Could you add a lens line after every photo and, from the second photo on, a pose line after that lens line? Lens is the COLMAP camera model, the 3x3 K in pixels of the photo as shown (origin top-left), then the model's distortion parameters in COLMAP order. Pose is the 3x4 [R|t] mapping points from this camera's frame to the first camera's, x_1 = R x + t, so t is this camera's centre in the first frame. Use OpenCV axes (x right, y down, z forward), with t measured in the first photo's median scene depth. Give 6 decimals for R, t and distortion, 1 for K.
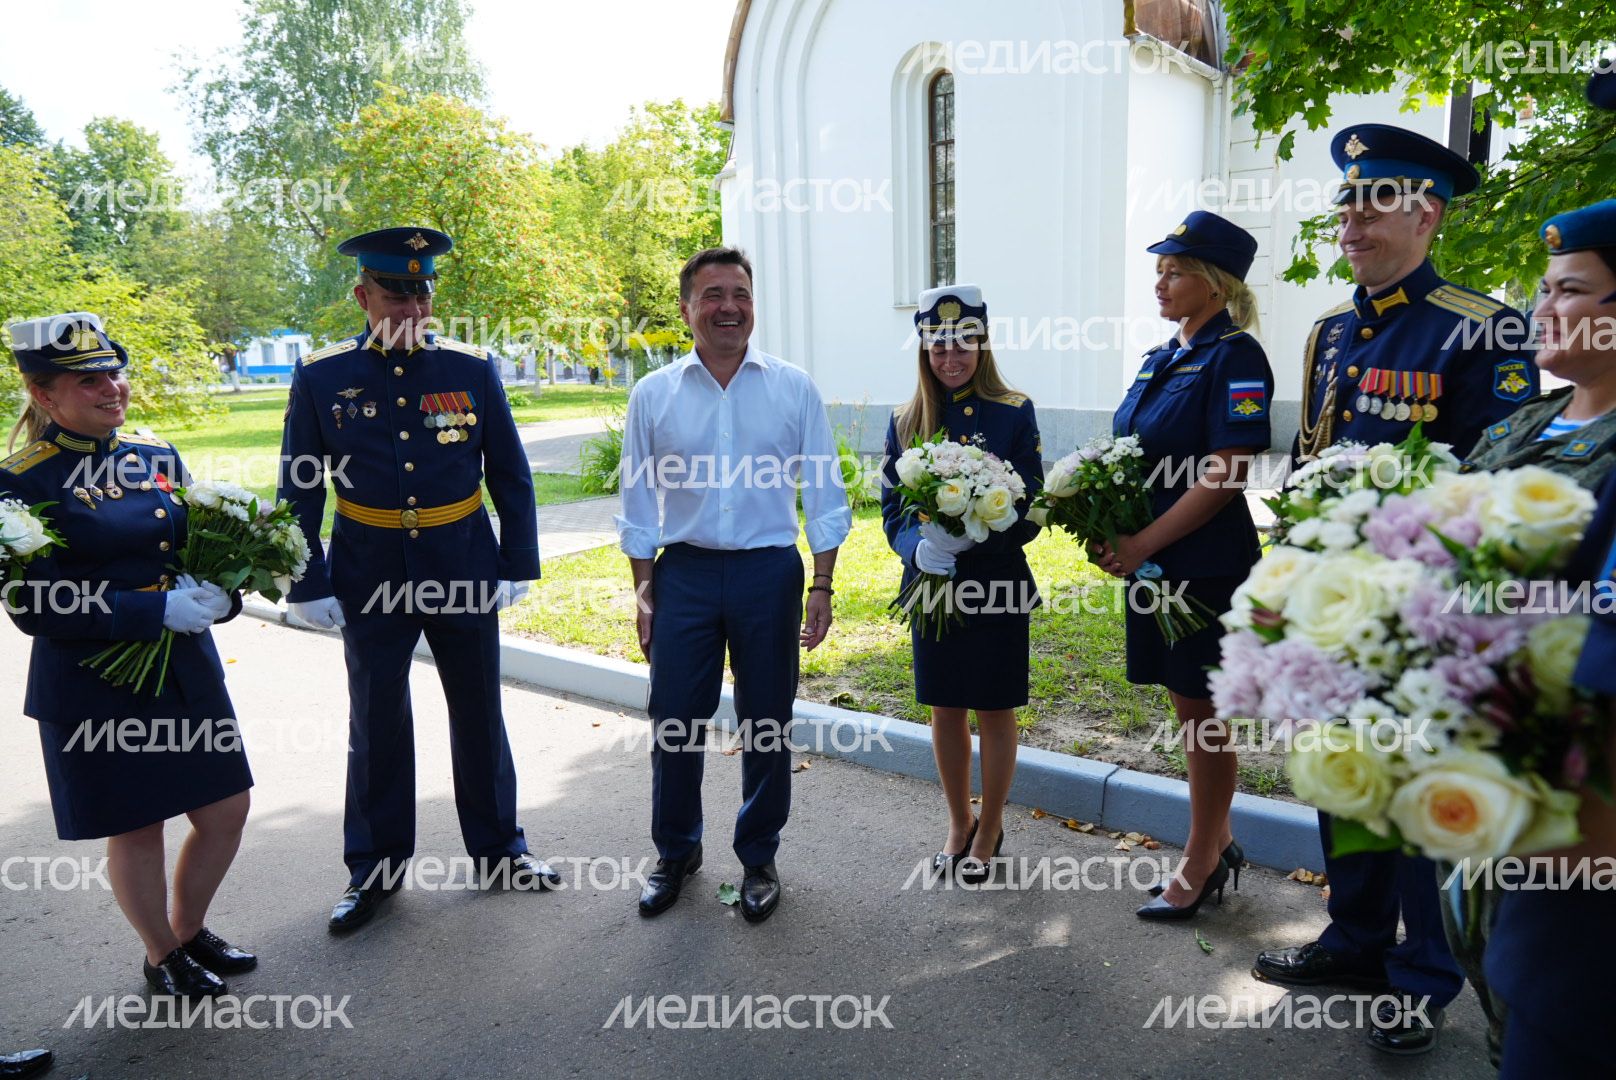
lens RADIAL K [[1098.6, 0, 814.8], [0, 1098.6, 550.1], [0, 0, 1]] dist [-0.033619, 0.025356]
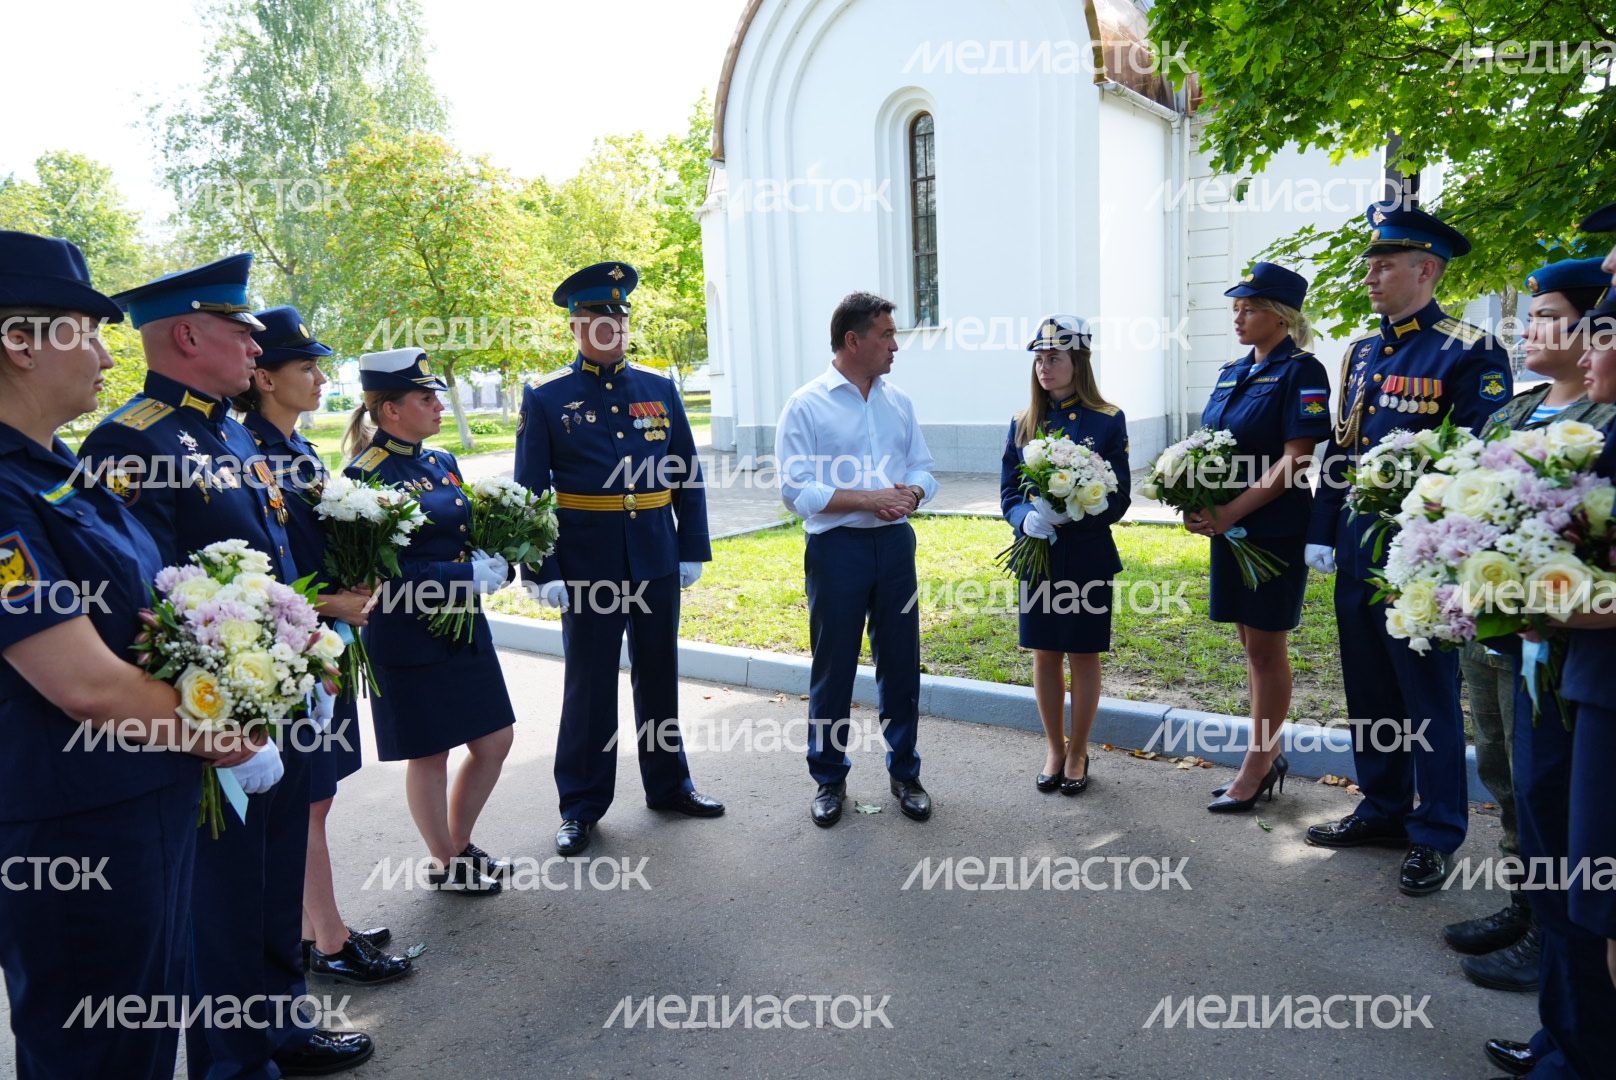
lens RADIAL K [[1098.6, 0, 819.7], [0, 1098.6, 541.3], [0, 0, 1]] dist [-0.033619, 0.025356]
pose [[0.998581, -0.020413, 0.049195, -0.030543], [0.021868, 0.999334, -0.029223, 0.007295], [-0.048566, 0.030258, 0.998362, -0.036716]]
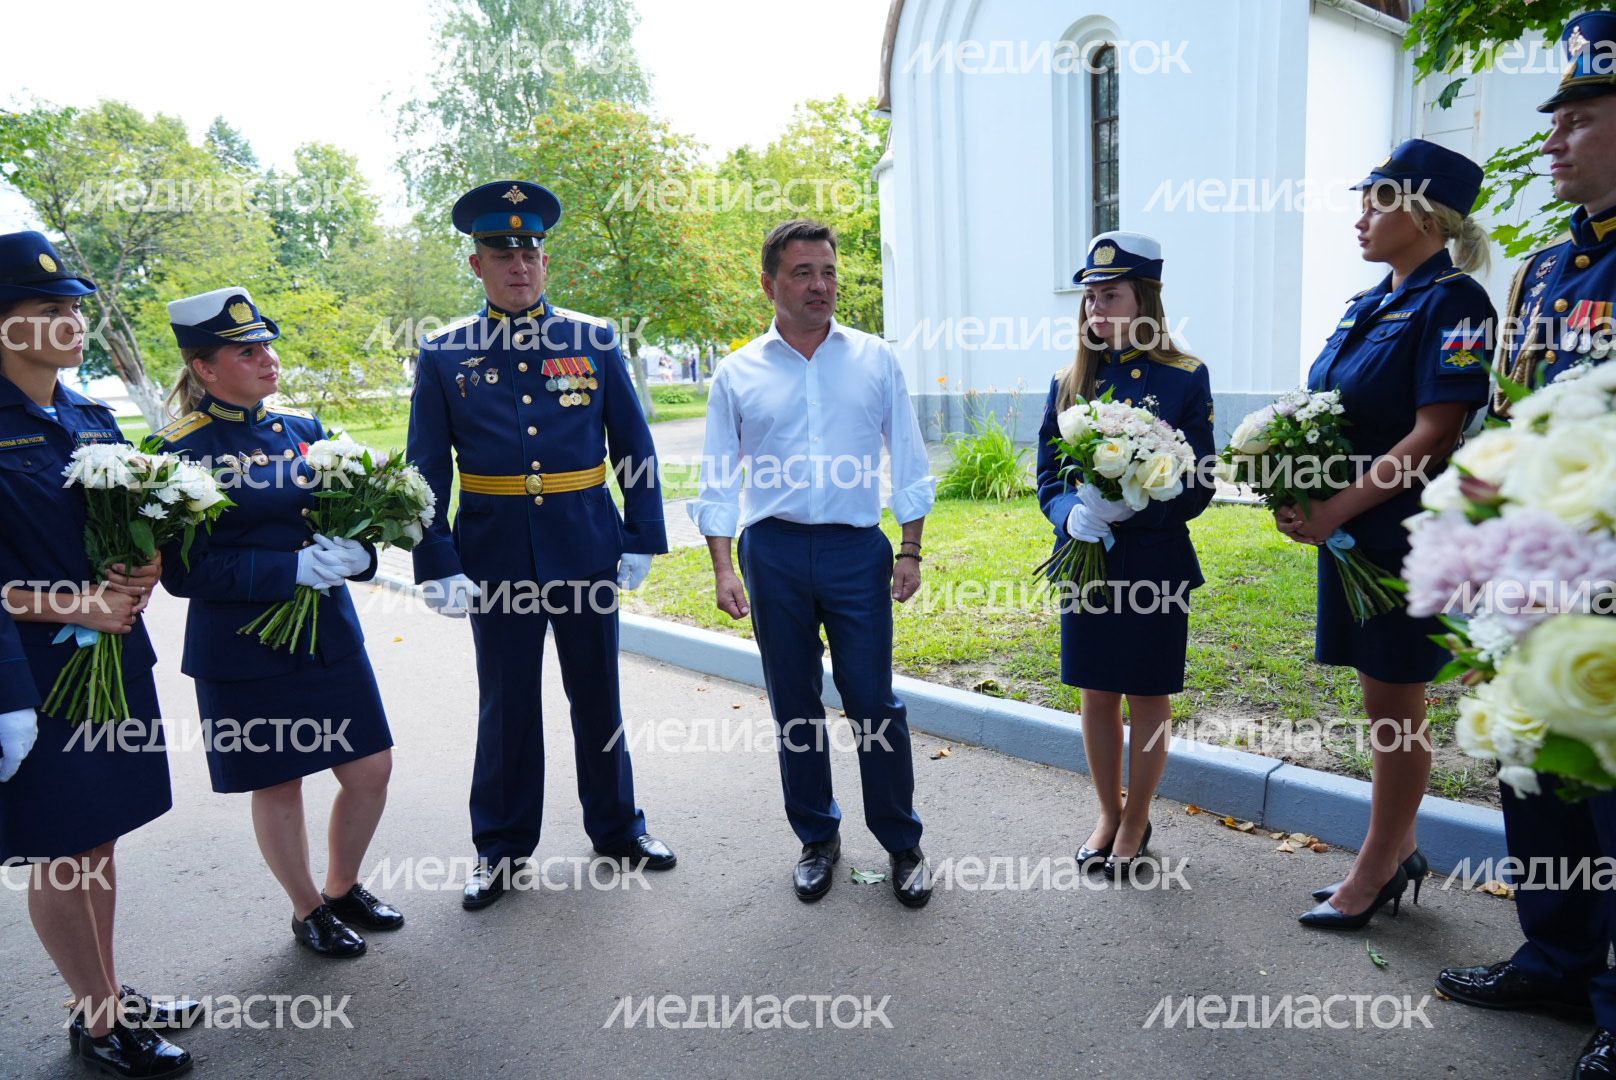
lens RADIAL K [[1098.6, 0, 817.0], [0, 1098.6, 550.0], [0, 0, 1]] dist [-0.033619, 0.025356]
pose [[0.989485, 0.004793, -0.144554, 0.003836], [-0.004375, 0.999985, 0.003211, 0.003266], [0.144567, -0.002545, 0.989492, 0.006115]]
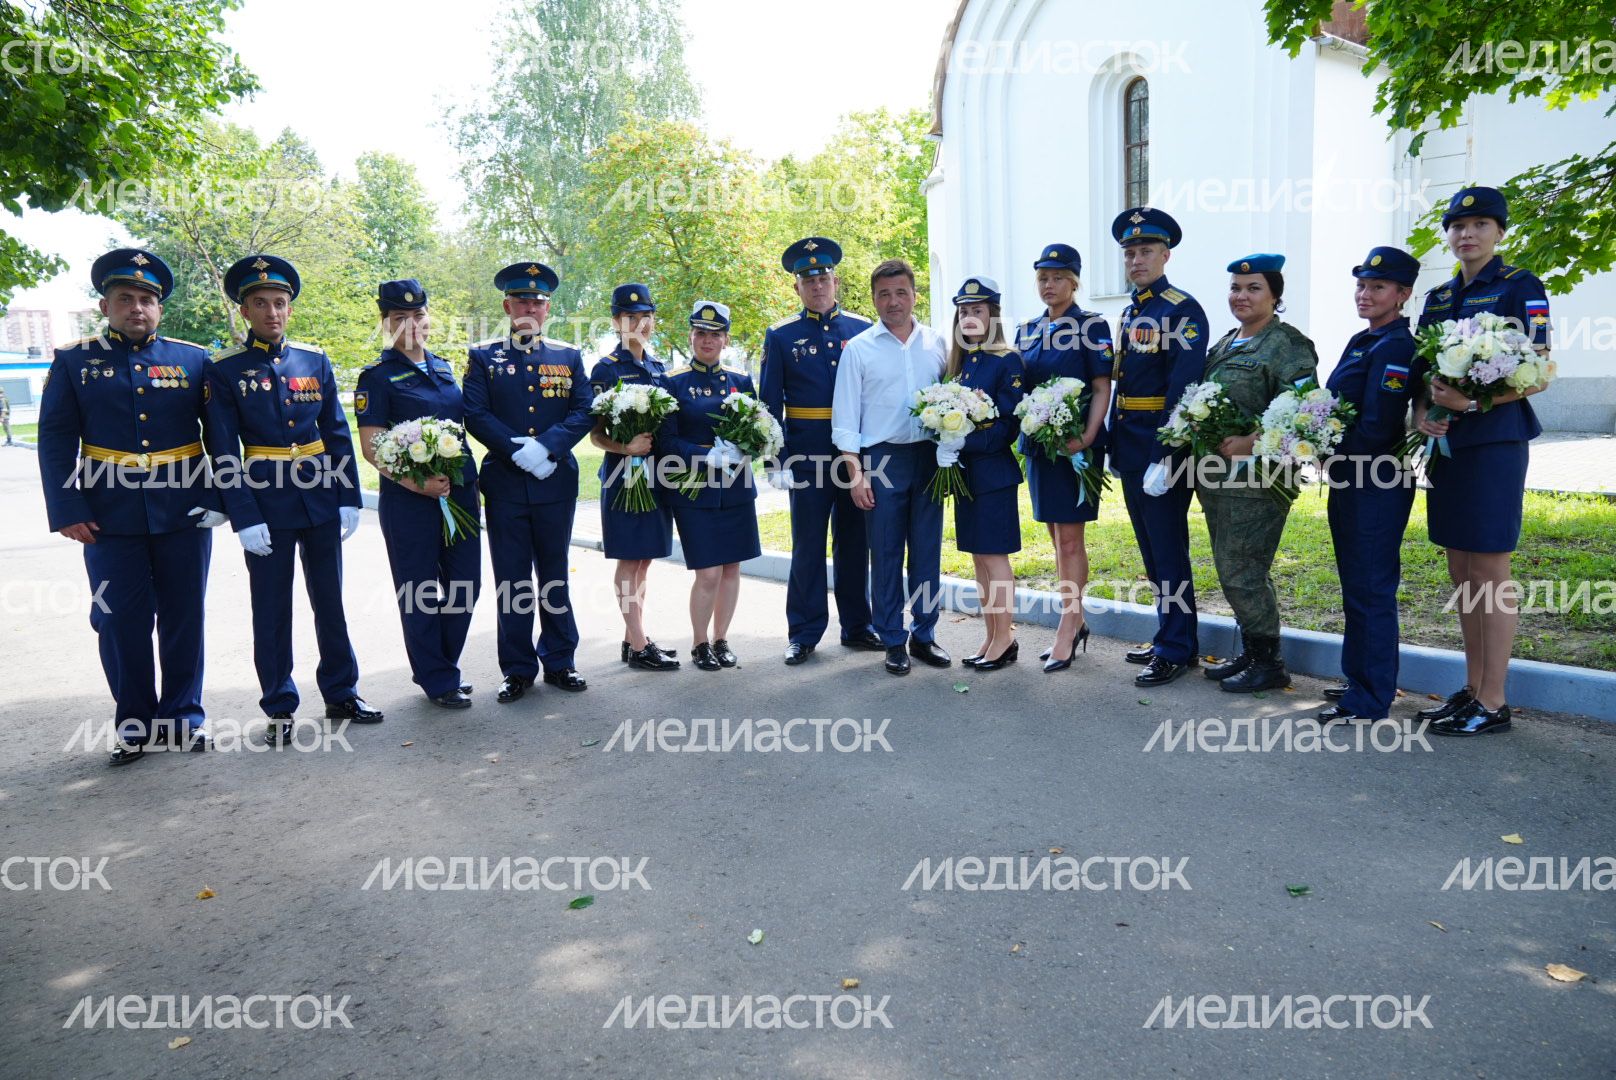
lens RADIAL K [[1098.6, 0, 823.0], [0, 1098.6, 543.7], [0, 0, 1]] dist [-0.033619, 0.025356]
pose [[0.985848, 0.009550, -0.167368, -0.003168], [-0.010485, 0.999934, -0.004702, 0.019366], [0.167312, 0.006390, 0.985883, -0.074922]]
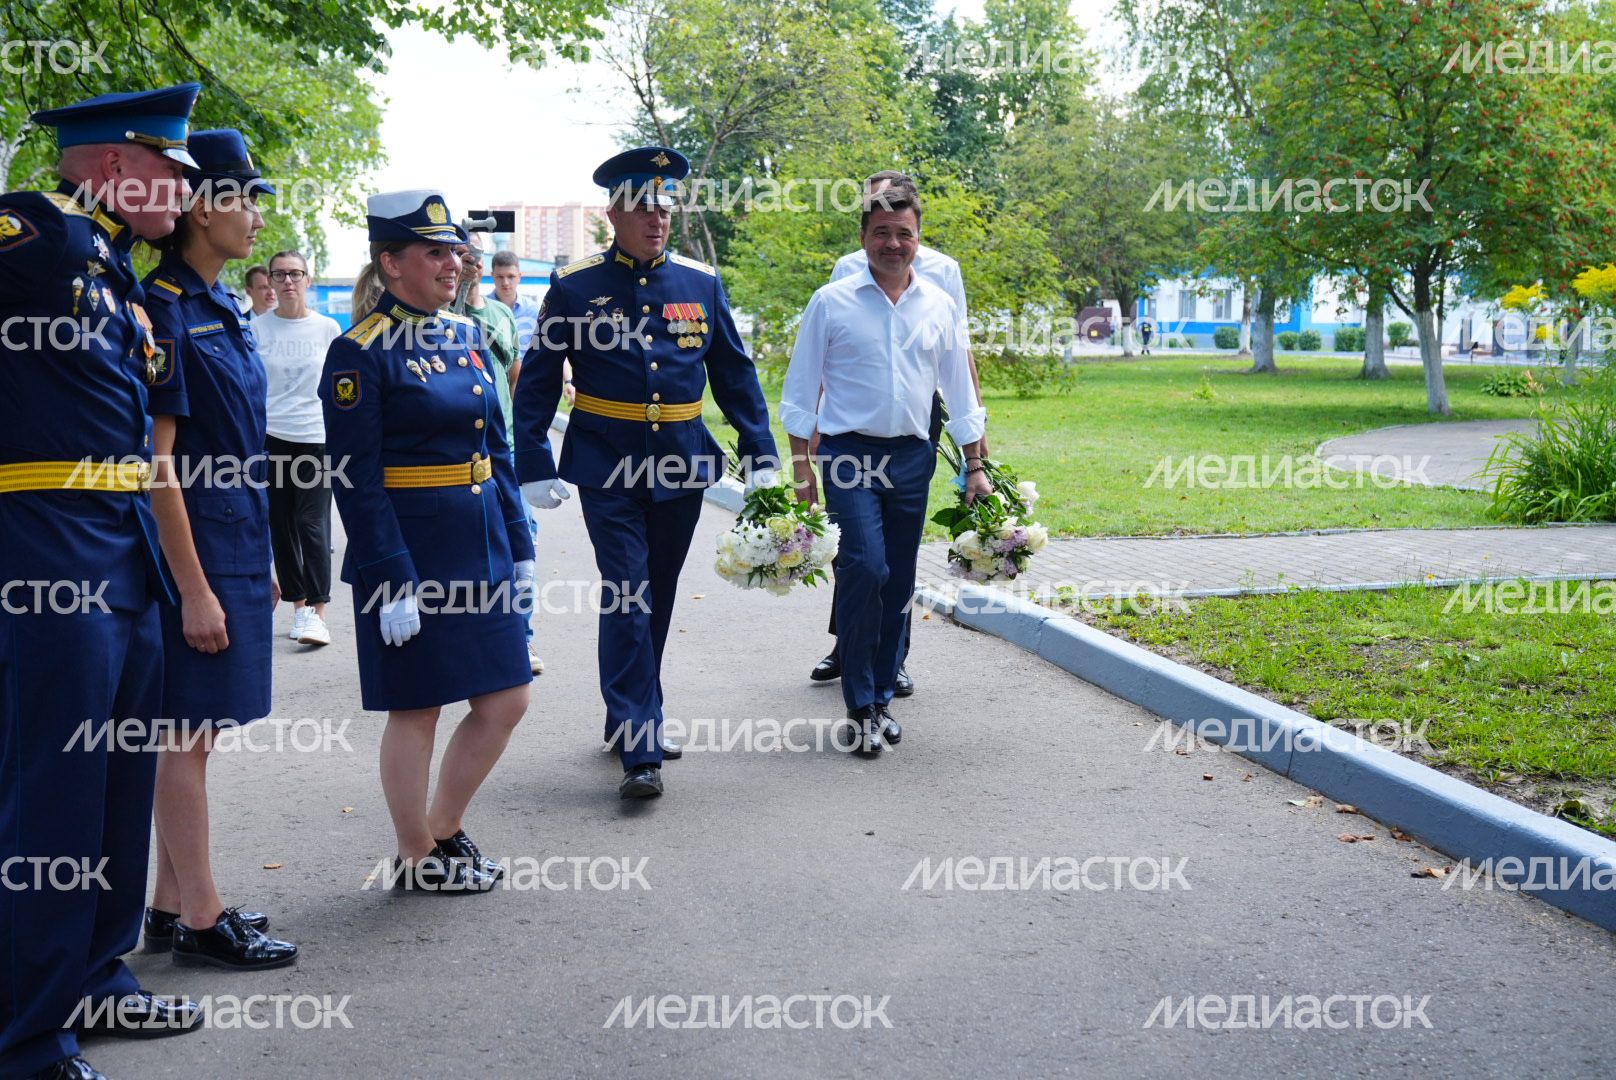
lens RADIAL K [[1830.1, 0, 812.9], [0, 1830.1, 551.1], [0, 0, 1]] dist [0.036953, 0.000000]
pose [[0.776301, 0.109616, -0.620759, 0.140828], [-0.139218, 0.990261, 0.000762, 0.013041], [0.614797, 0.085829, 0.784001, -0.054610]]
